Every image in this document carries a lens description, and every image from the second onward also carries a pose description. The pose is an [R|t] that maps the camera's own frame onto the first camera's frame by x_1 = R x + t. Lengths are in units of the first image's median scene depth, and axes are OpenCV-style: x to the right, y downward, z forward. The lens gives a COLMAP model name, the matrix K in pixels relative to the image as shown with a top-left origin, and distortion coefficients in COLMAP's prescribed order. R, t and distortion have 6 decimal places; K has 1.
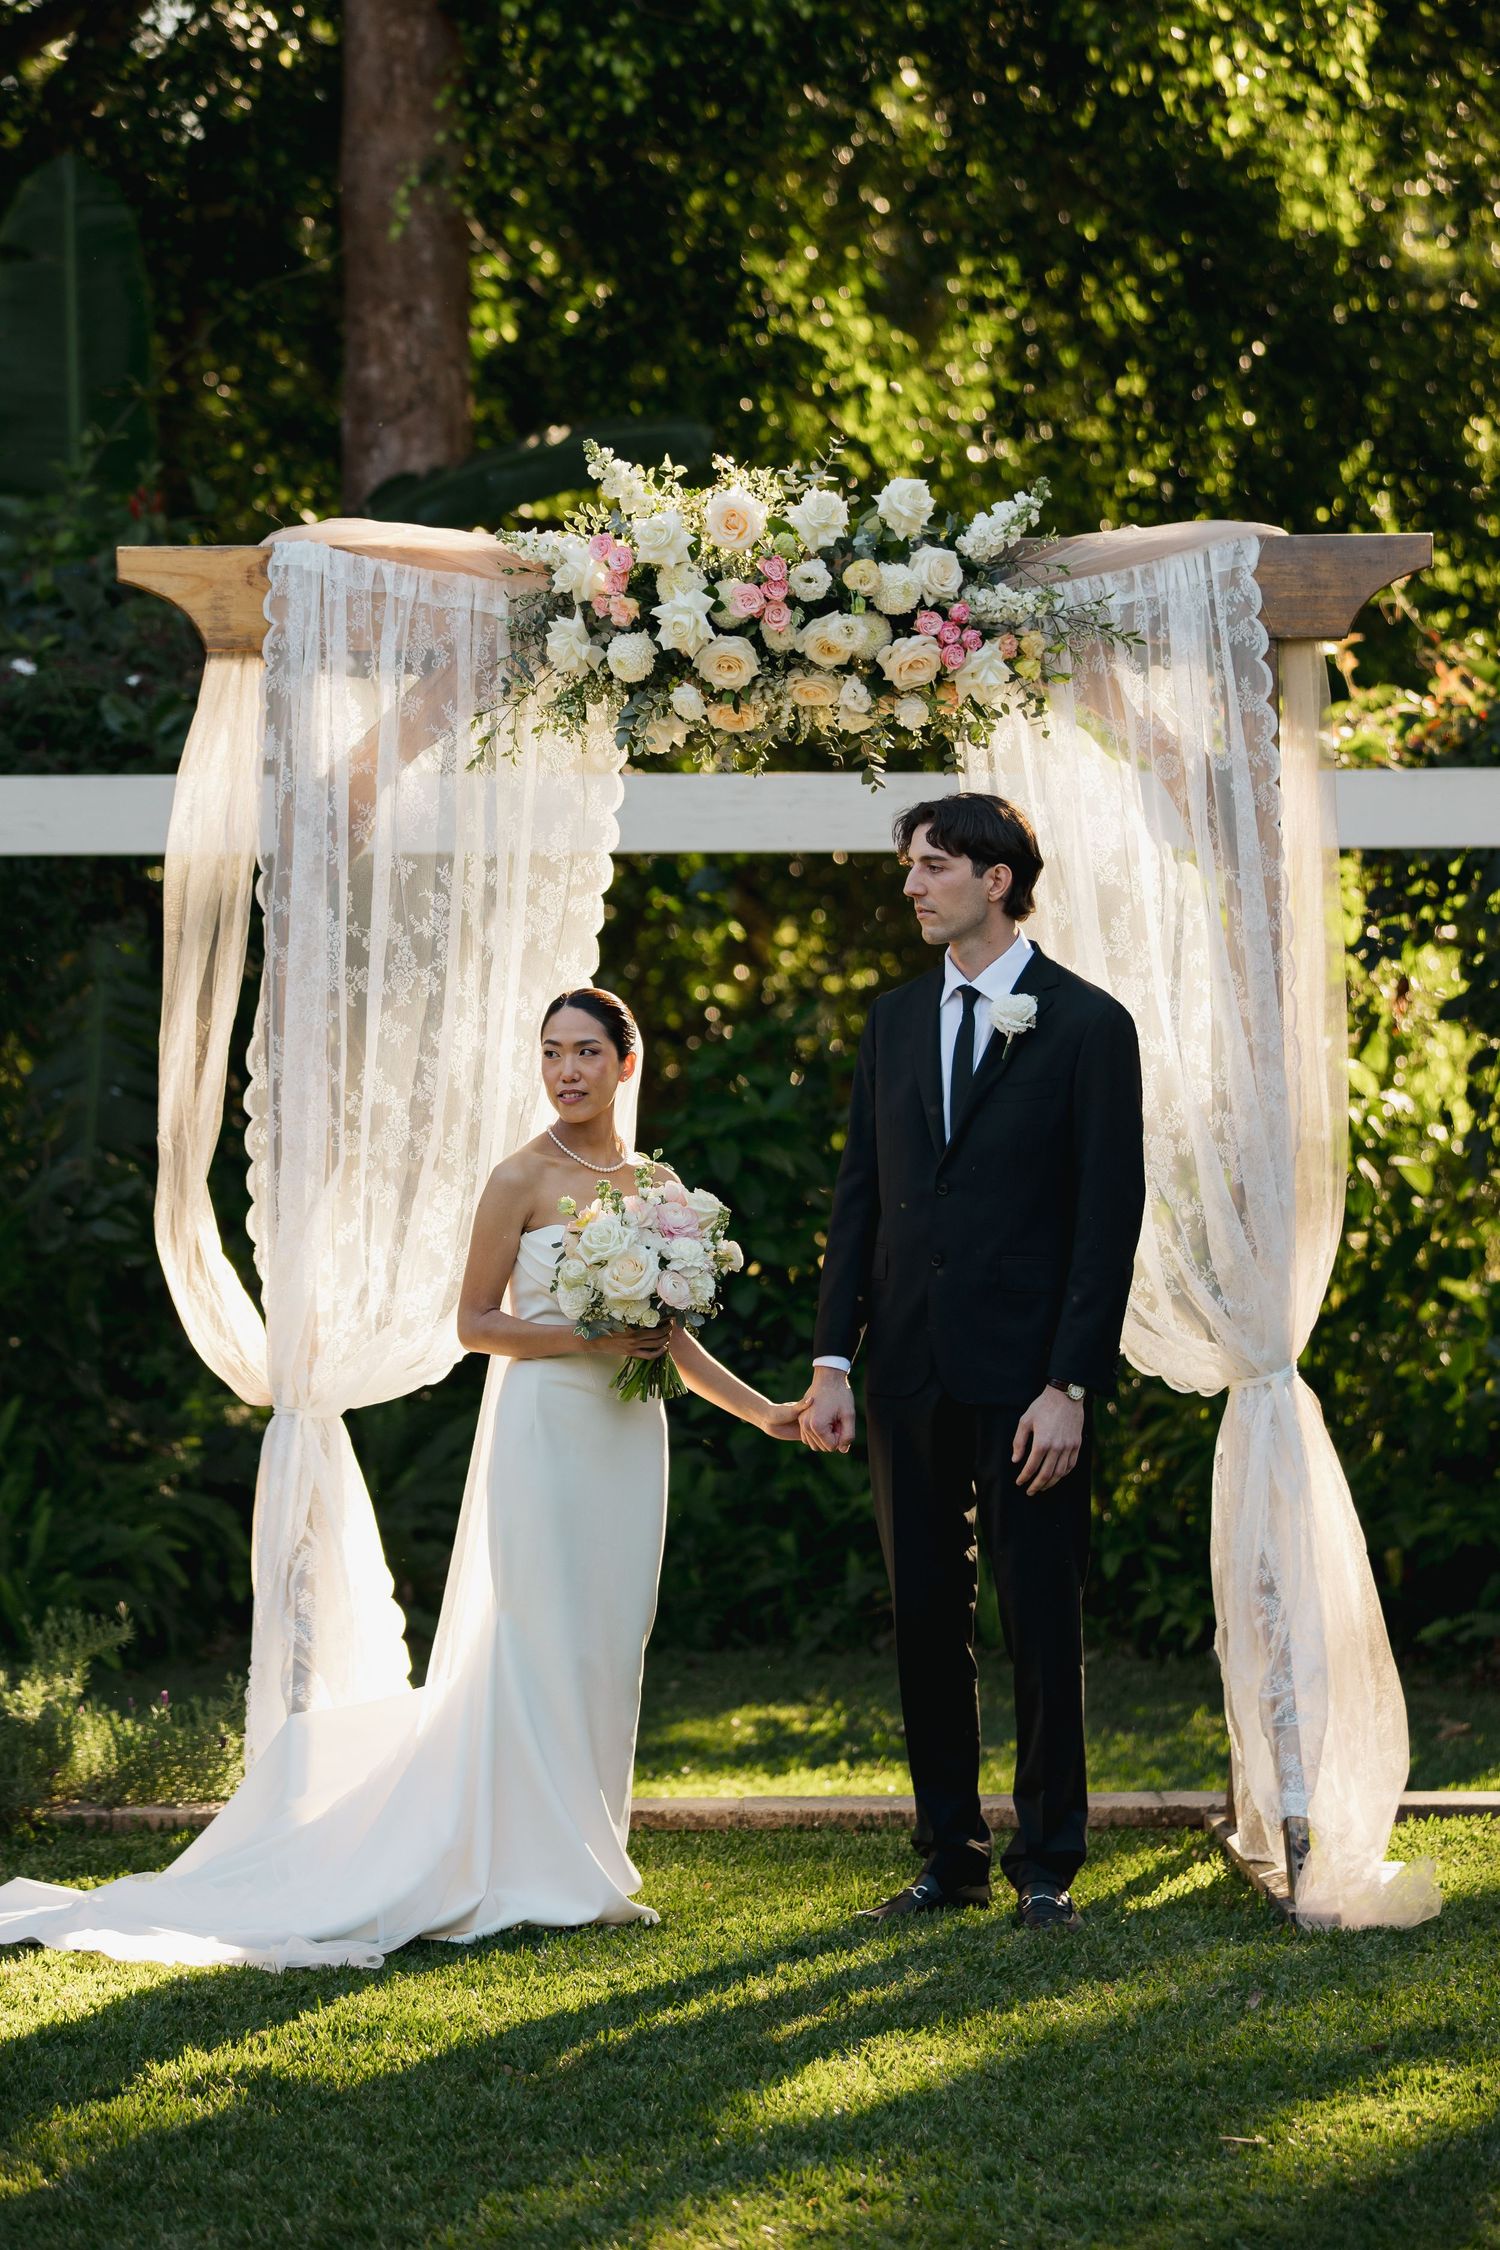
lens RADIAL K [[5591.7, 0, 750.0], [0, 5591.7, 1125.0], [0, 0, 1]] dist [-0.090478, -0.915775]
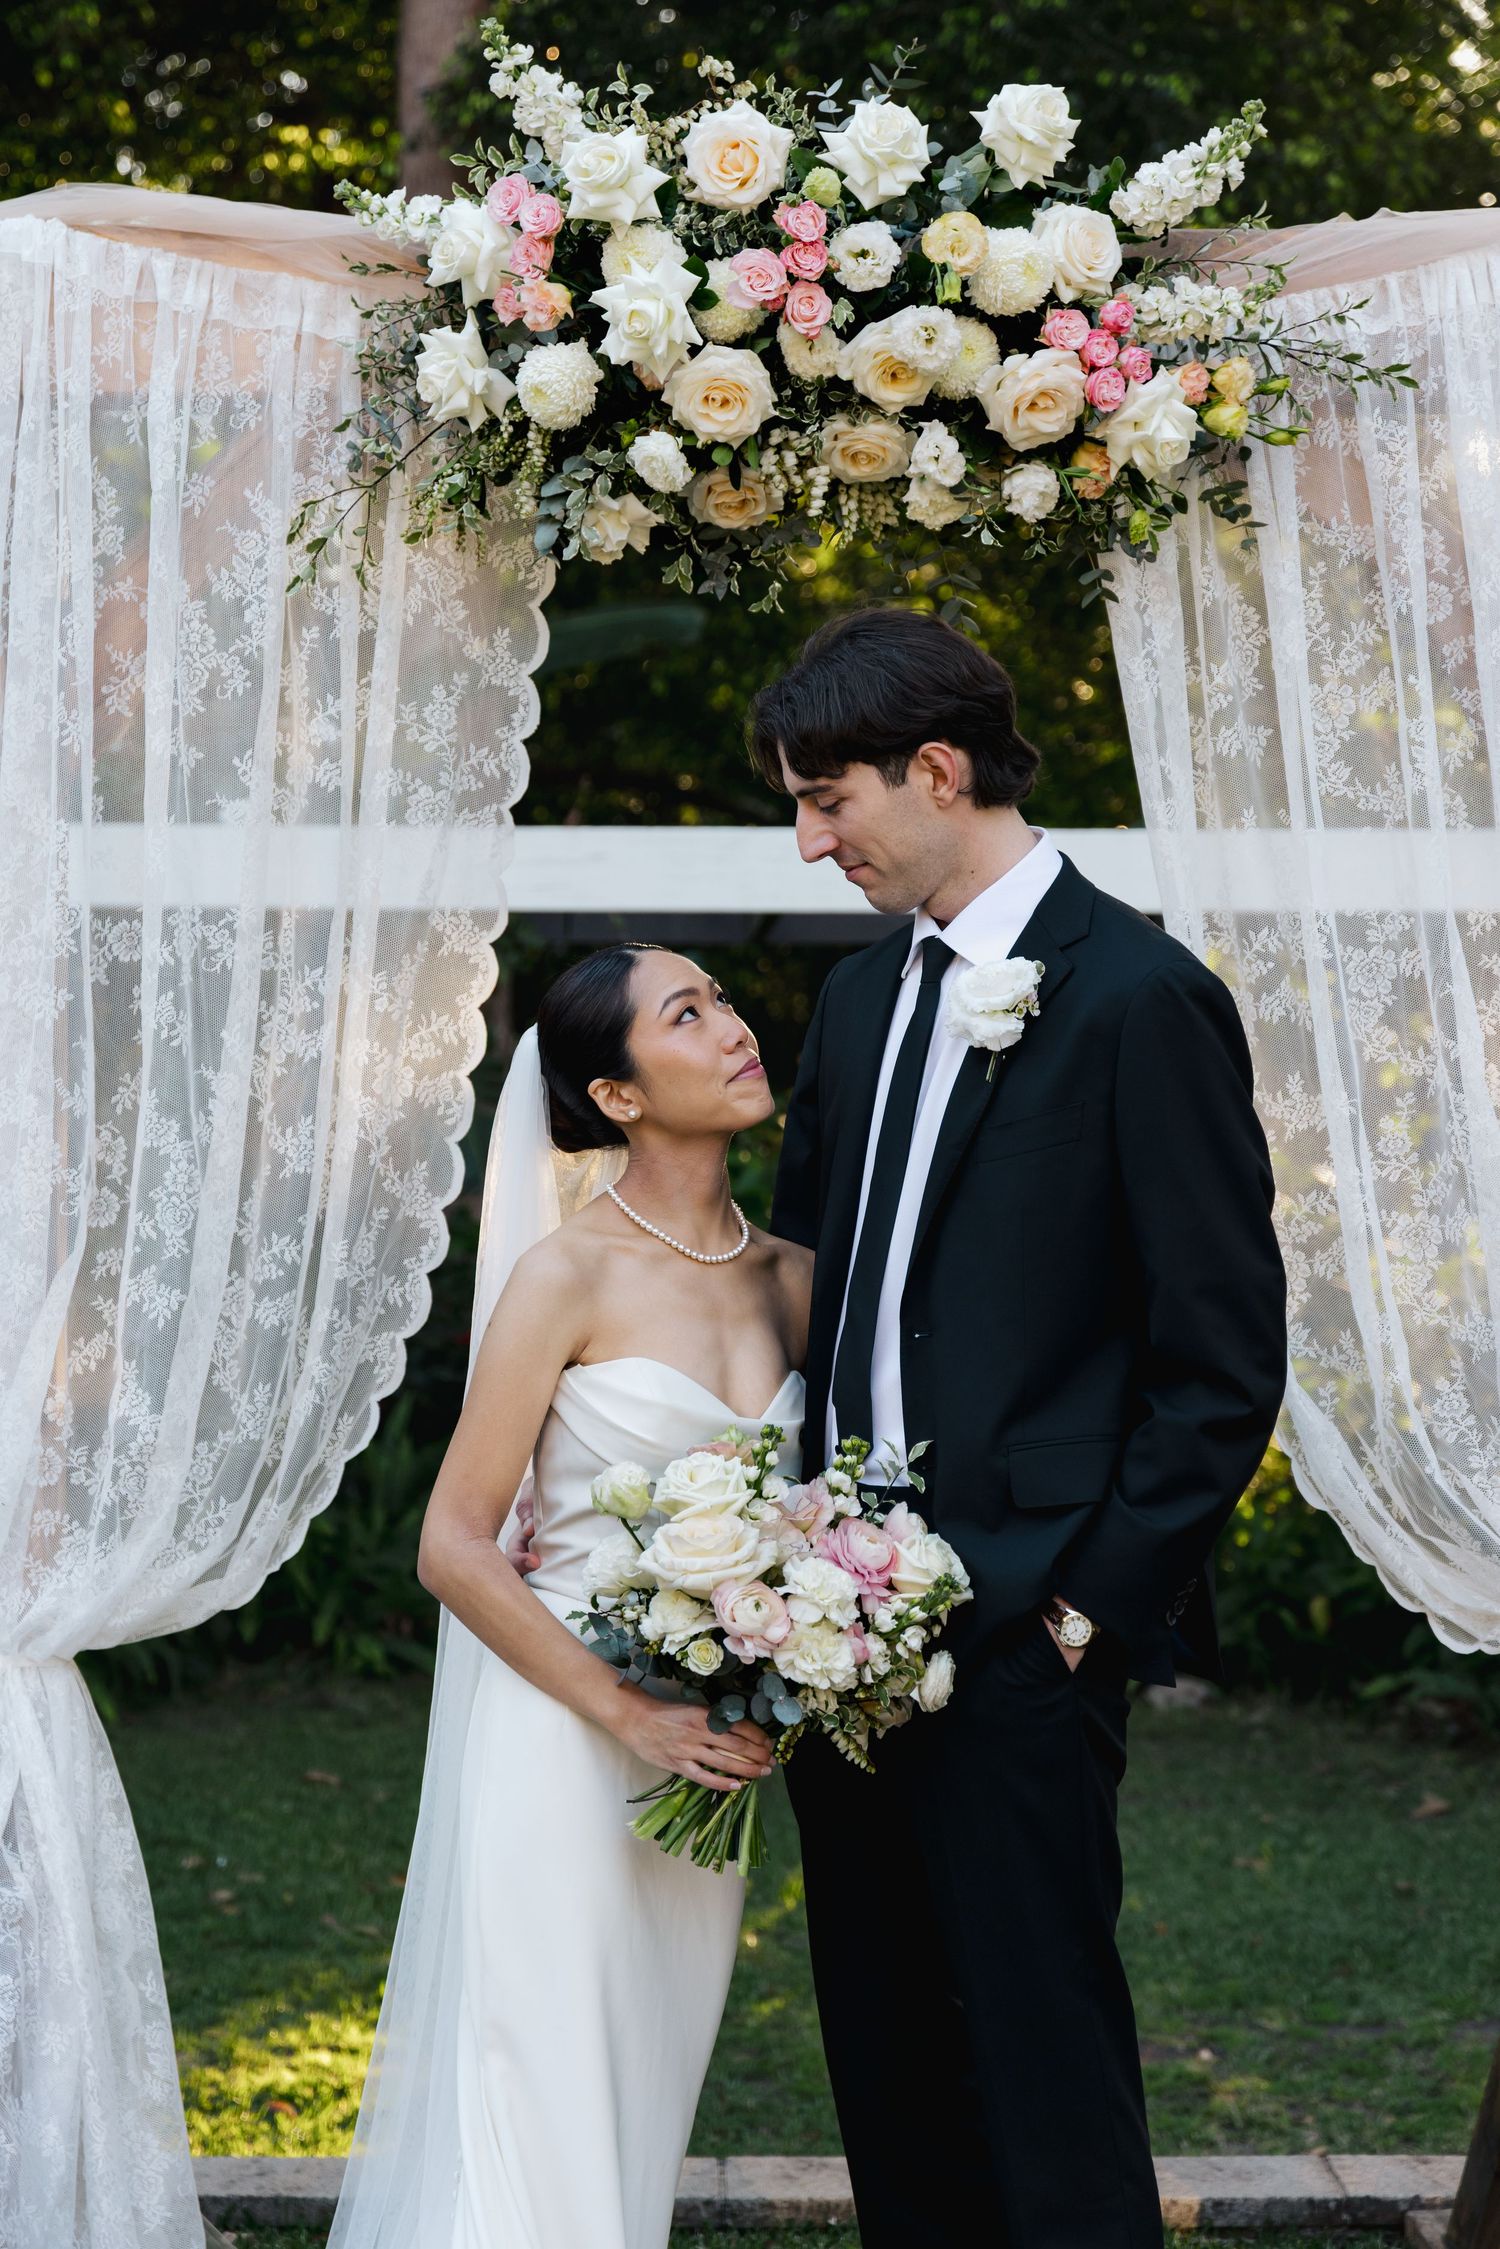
lens RADIAL K [[3624.1, 0, 750.0], [0, 3624.1, 1124.5], [0, 0, 1]] dist [-0.032896, 0.035419]
pose [[0.999916, 0.008685, 0.009574, -0.004000], [-0.008456, 0.999683, -0.023696, 0.002763], [-0.009777, 0.023613, 0.999673, 0.620584]]
